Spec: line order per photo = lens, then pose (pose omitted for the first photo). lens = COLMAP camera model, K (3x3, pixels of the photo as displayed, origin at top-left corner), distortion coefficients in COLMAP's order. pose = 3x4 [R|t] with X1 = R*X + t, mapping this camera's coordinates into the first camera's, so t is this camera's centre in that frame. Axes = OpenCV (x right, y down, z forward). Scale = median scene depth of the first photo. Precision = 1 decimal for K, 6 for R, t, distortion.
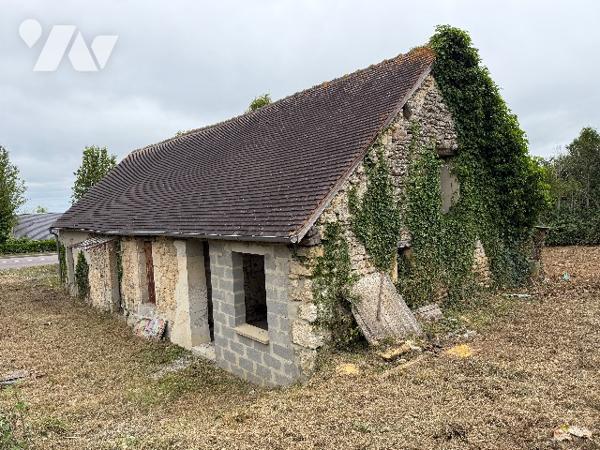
lens RADIAL K [[423.0, 0, 299.2], [0, 423.0, 225.7], [0, 0, 1]] dist [0.052282, -0.058338]
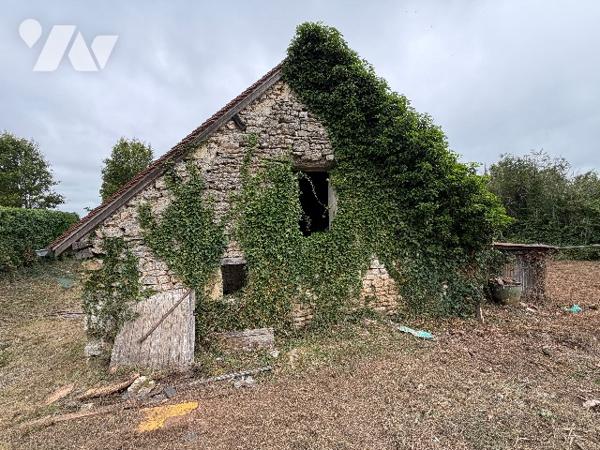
lens RADIAL K [[238.8, 0, 299.5], [0, 238.8, 227.5], [0, 0, 1]] dist [-0.000606, 0.000515]
pose [[0.886532, 0.028334, -0.461798, 0.599668], [-0.030678, 0.999526, 0.002434, -0.037260], [0.461648, 0.012009, 0.886982, 0.562618]]
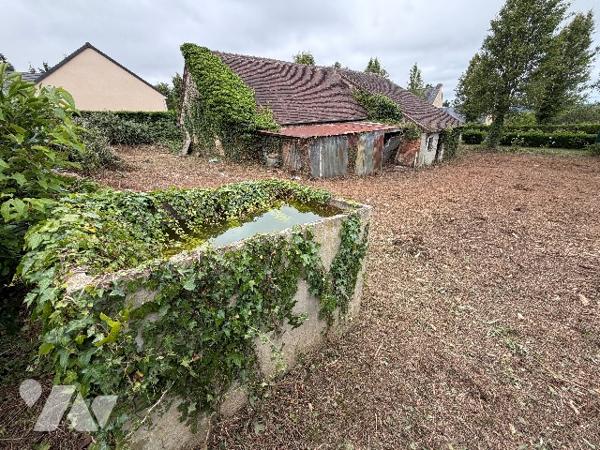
lens RADIAL K [[238.8, 0, 296.3], [0, 238.8, 227.1], [0, 0, 1]] dist [-0.000606, 0.000515]
pose [[0.070405, 0.436452, -0.896969, 2.235703], [-0.000920, 0.899228, 0.437479, -0.104733], [0.997518, -0.029975, 0.063711, 1.588597]]
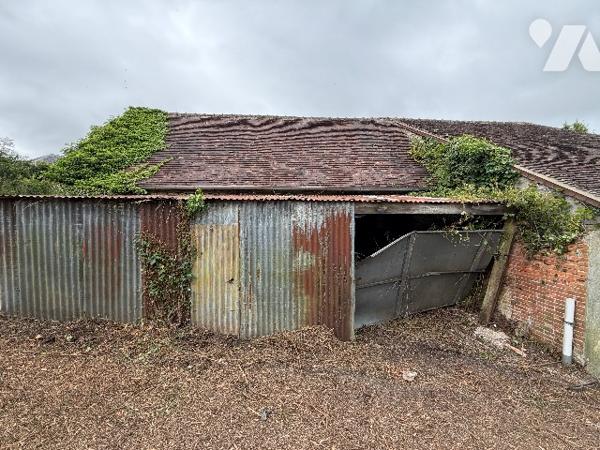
lens RADIAL K [[238.8, 0, 299.4], [0, 238.8, 224.5], [0, 0, 1]] dist [-0.000606, 0.000515]
pose [[-0.561883, 0.060999, -0.824965, 0.976473], [-0.015494, 0.996326, 0.084223, 0.018296], [0.827072, 0.060106, -0.558874, 2.510583]]
